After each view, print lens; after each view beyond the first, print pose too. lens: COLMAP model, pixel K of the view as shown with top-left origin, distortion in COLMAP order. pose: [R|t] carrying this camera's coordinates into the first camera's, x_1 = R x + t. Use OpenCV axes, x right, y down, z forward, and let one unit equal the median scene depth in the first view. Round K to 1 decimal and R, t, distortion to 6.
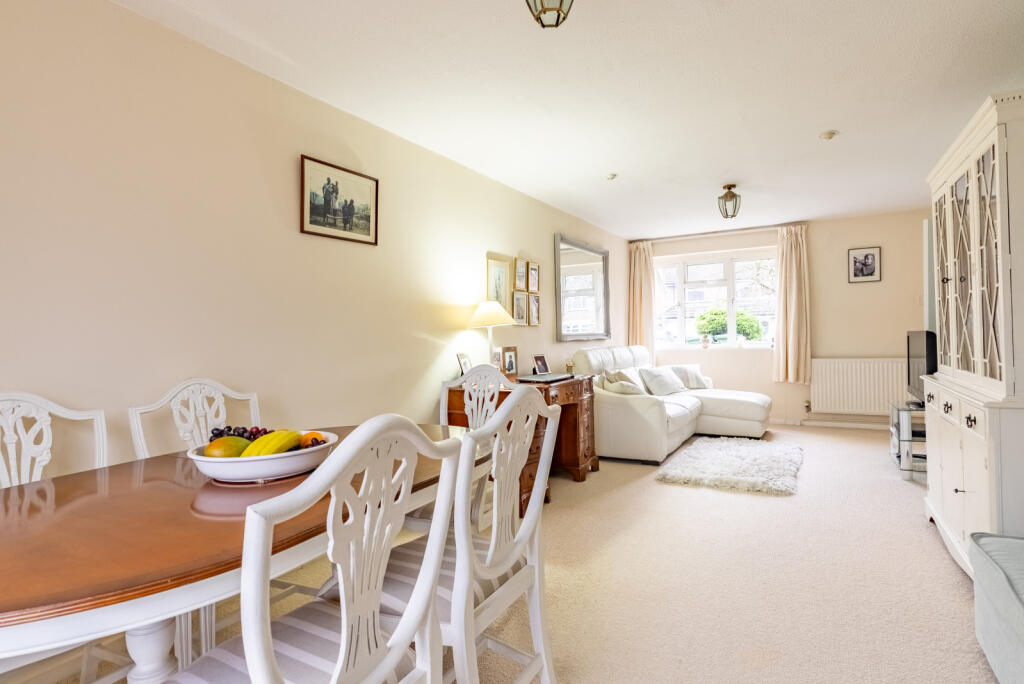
lens RADIAL K [[526.4, 0, 512.0], [0, 526.4, 342.0], [0, 0, 1]] dist [0.000132, 0.000032]
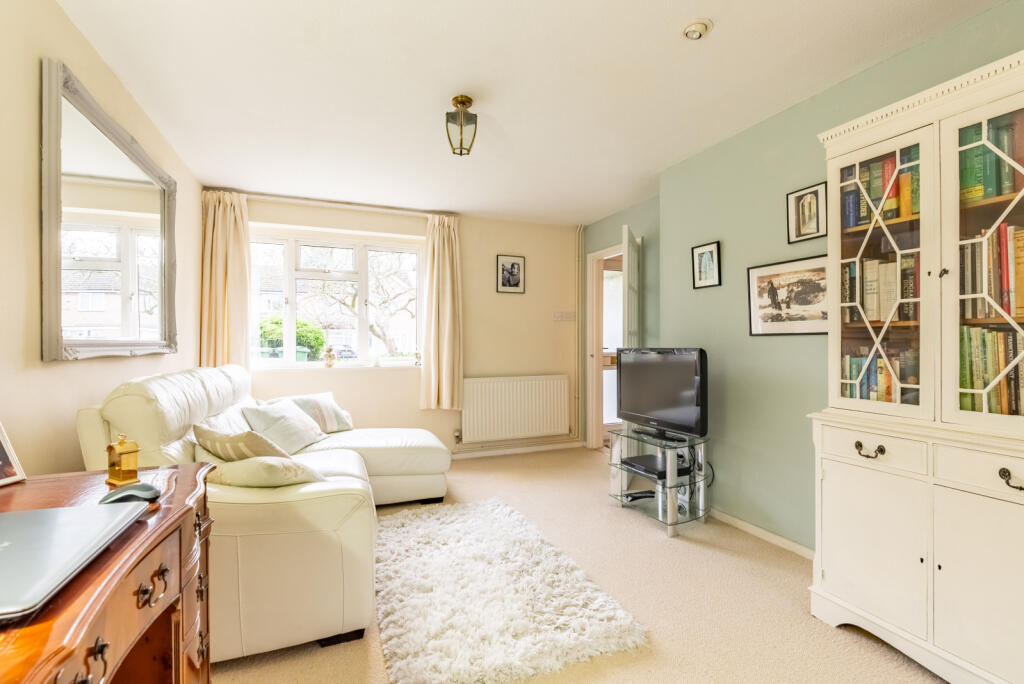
lens RADIAL K [[470.6, 0, 512.0], [0, 470.6, 342.0], [0, 0, 1]] dist [-0.001784, 0.000458]
pose [[0.608047, 0.025115, 0.793504, 0.022976], [-0.005618, 0.999611, -0.027334, -0.006085], [-0.793881, 0.012162, 0.607951, 0.485719]]
